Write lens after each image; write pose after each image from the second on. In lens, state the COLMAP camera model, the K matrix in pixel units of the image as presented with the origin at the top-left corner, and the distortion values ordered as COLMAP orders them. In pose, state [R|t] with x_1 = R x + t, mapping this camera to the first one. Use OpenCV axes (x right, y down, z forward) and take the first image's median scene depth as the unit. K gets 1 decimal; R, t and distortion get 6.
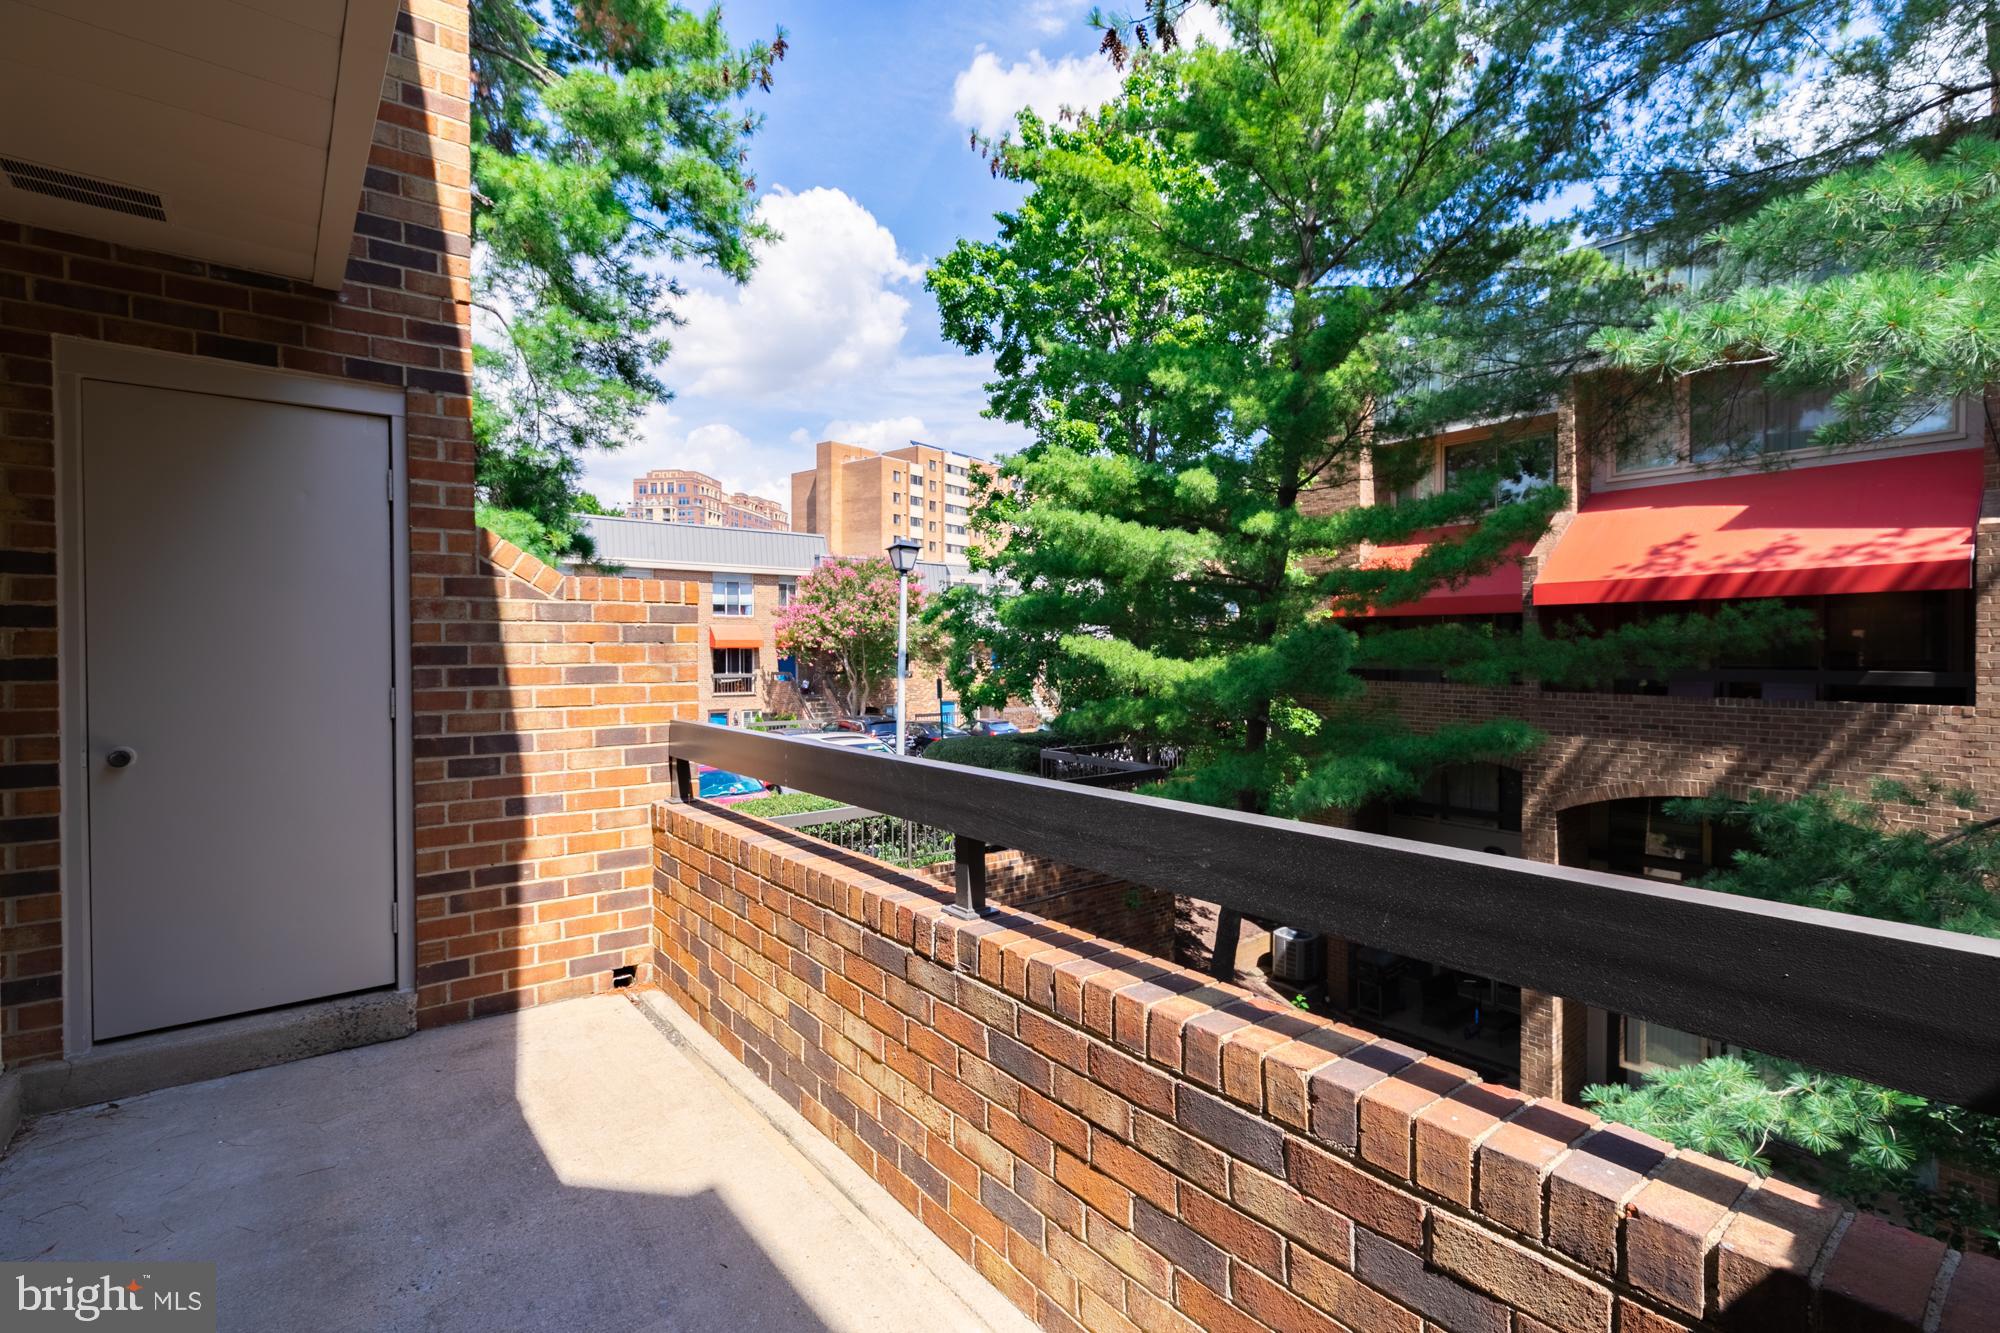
lens RADIAL K [[898.6, 0, 1004.8], [0, 898.6, 660.9], [0, 0, 1]] dist [0.000048, 0.000170]
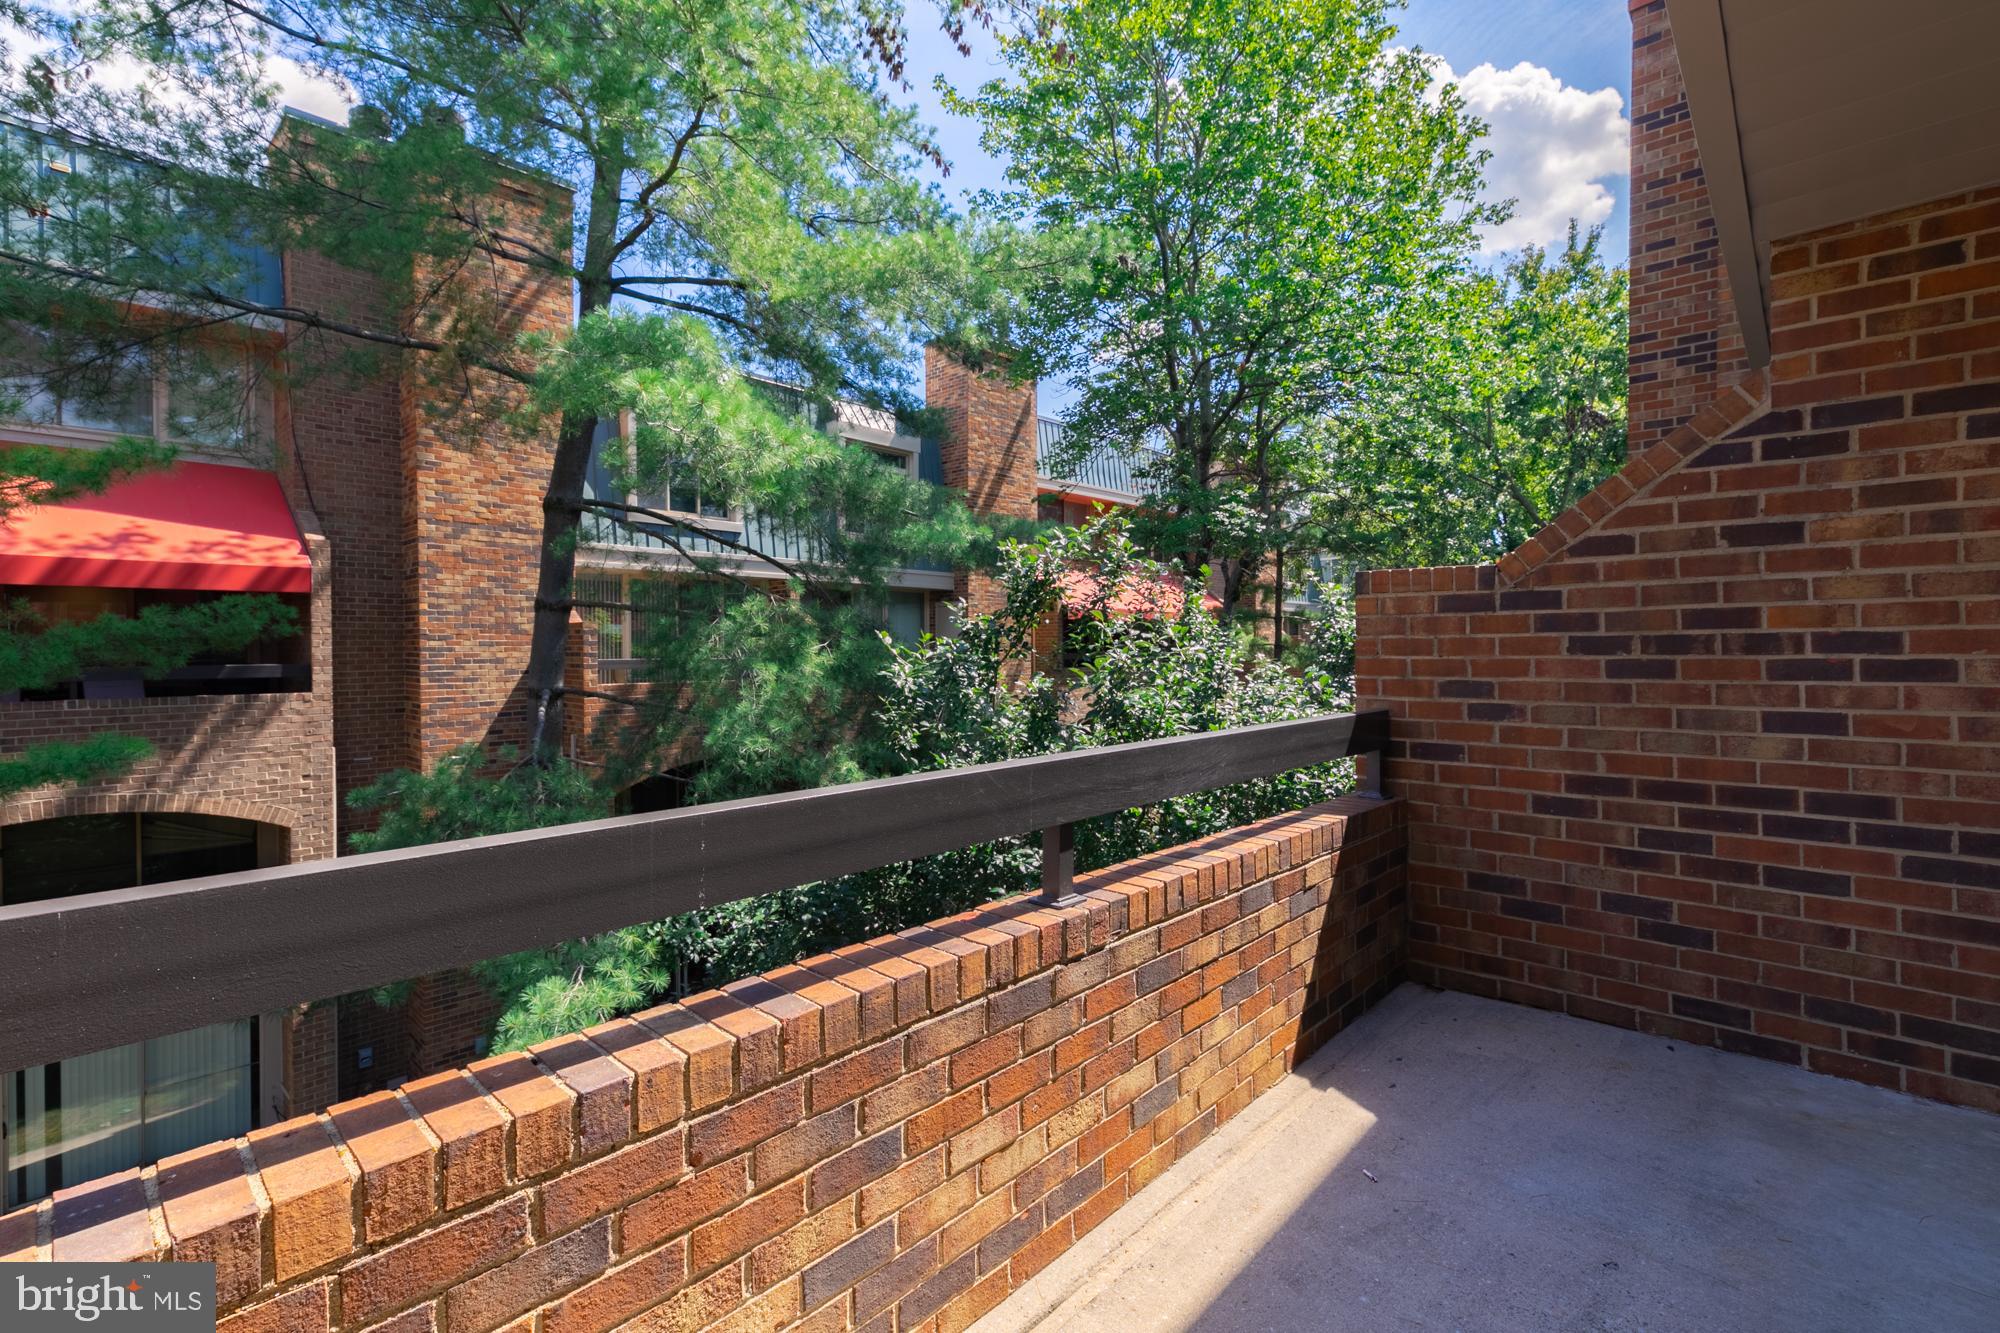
lens RADIAL K [[898.6, 0, 1007.7], [0, 898.6, 659.8], [0, 0, 1]] dist [0.000048, 0.000170]
pose [[-0.154357, -0.015581, 0.987892, -0.223458], [0.013525, 0.999749, 0.017881, -0.000694], [-0.987923, 0.016122, -0.154108, 0.269059]]
